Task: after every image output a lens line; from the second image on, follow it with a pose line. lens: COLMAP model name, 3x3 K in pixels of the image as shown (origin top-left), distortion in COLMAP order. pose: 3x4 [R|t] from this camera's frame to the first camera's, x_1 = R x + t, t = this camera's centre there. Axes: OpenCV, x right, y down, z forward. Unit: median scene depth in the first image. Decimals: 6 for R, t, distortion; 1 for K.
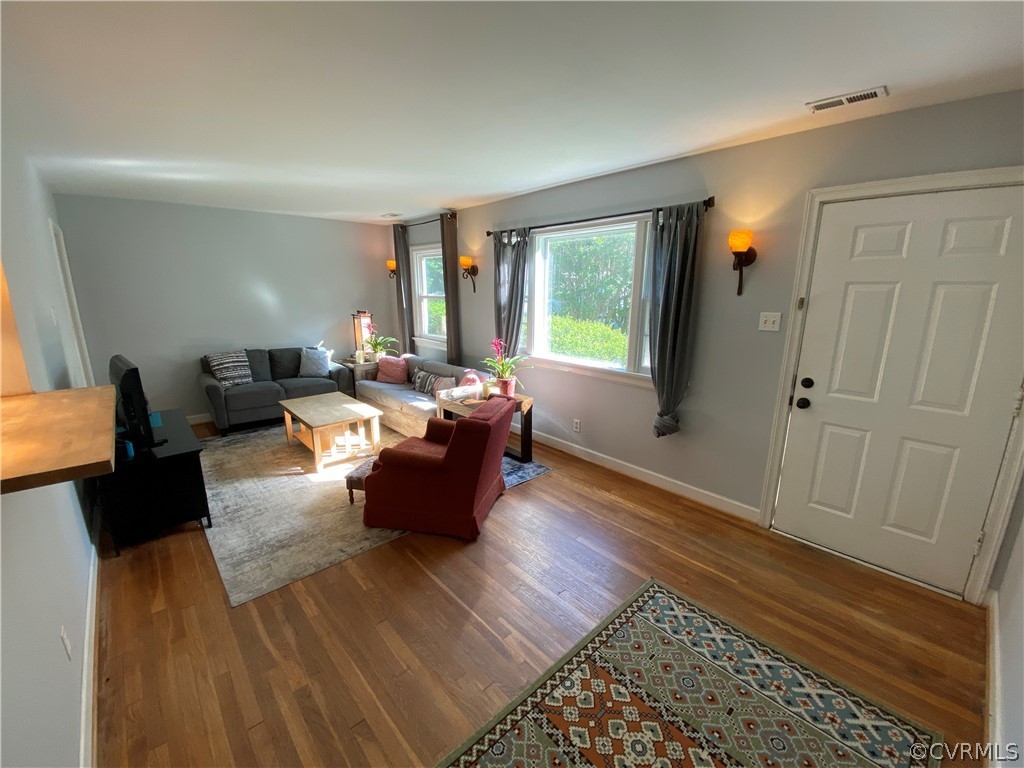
lens RADIAL K [[417.4, 0, 511.5], [0, 417.4, 389.8], [0, 0, 1]] dist [0.008721, -0.001260]
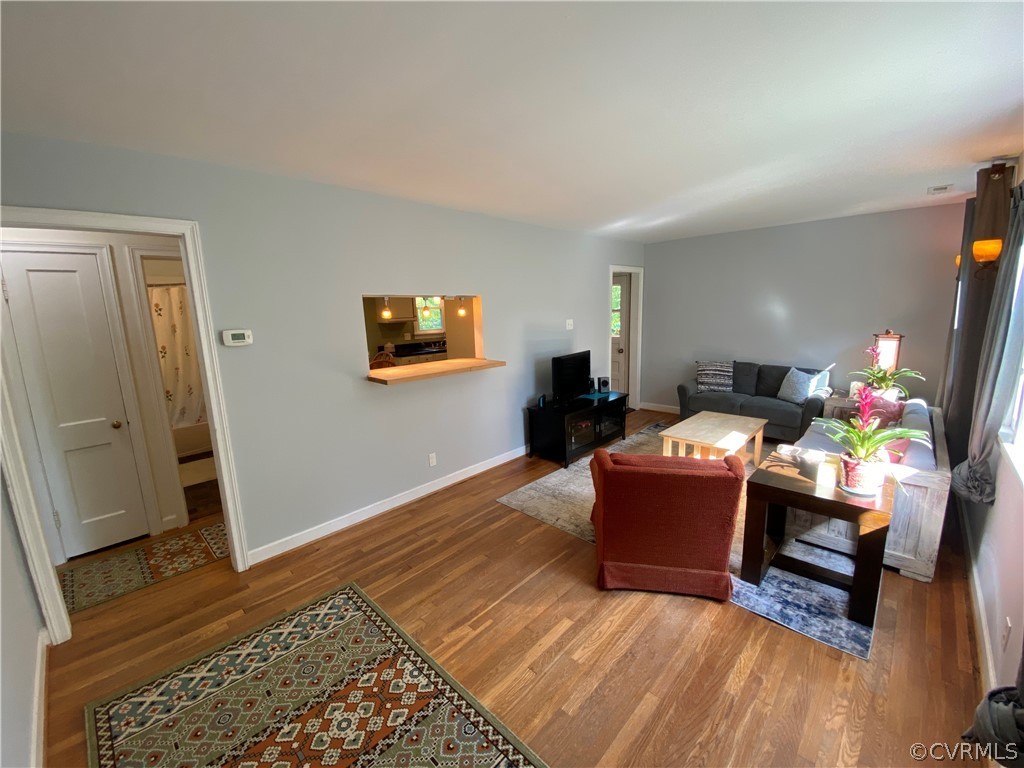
lens RADIAL K [[417.4, 0, 503.6], [0, 417.4, 374.6], [0, 0, 1]] dist [0.008721, -0.001260]
pose [[0.065539, 0.163886, -0.984300, 0.795850], [-0.216453, 0.965268, 0.146305, -0.191308], [0.974091, 0.203466, 0.098736, 0.690095]]
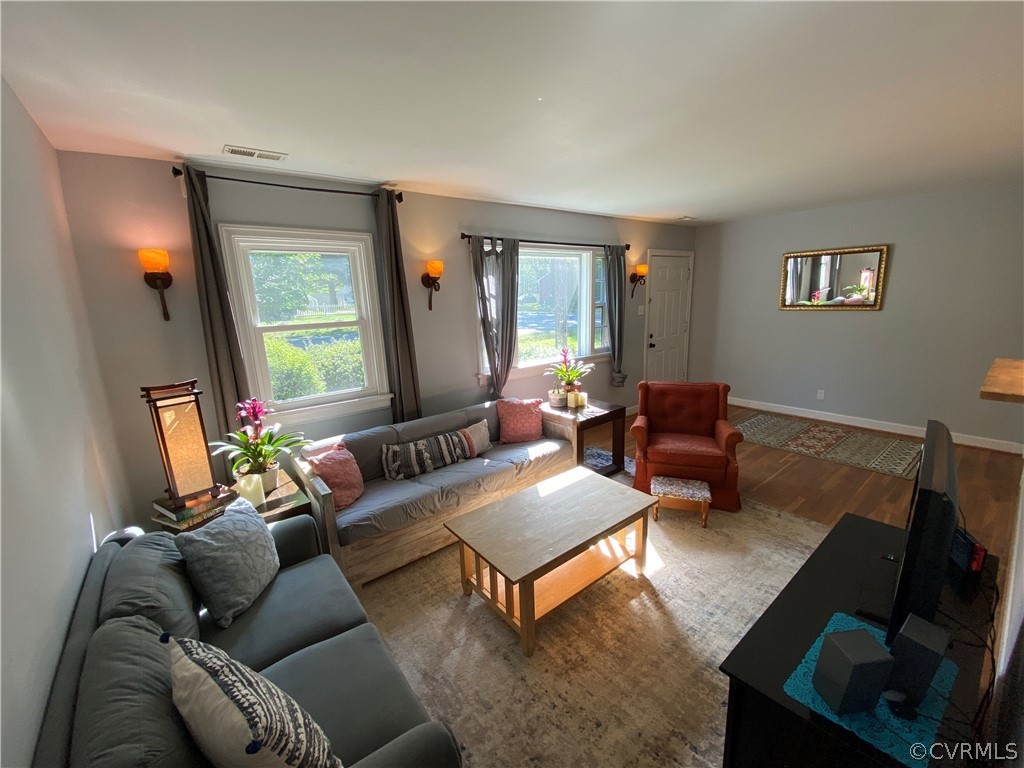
lens RADIAL K [[417.4, 0, 514.2], [0, 417.4, 387.2], [0, 0, 1]] dist [0.008721, -0.001260]
pose [[0.060040, -0.225452, 0.972403, -1.653105], [0.269687, 0.941596, 0.201658, -0.431638], [-0.961075, 0.250137, 0.117335, 1.622195]]
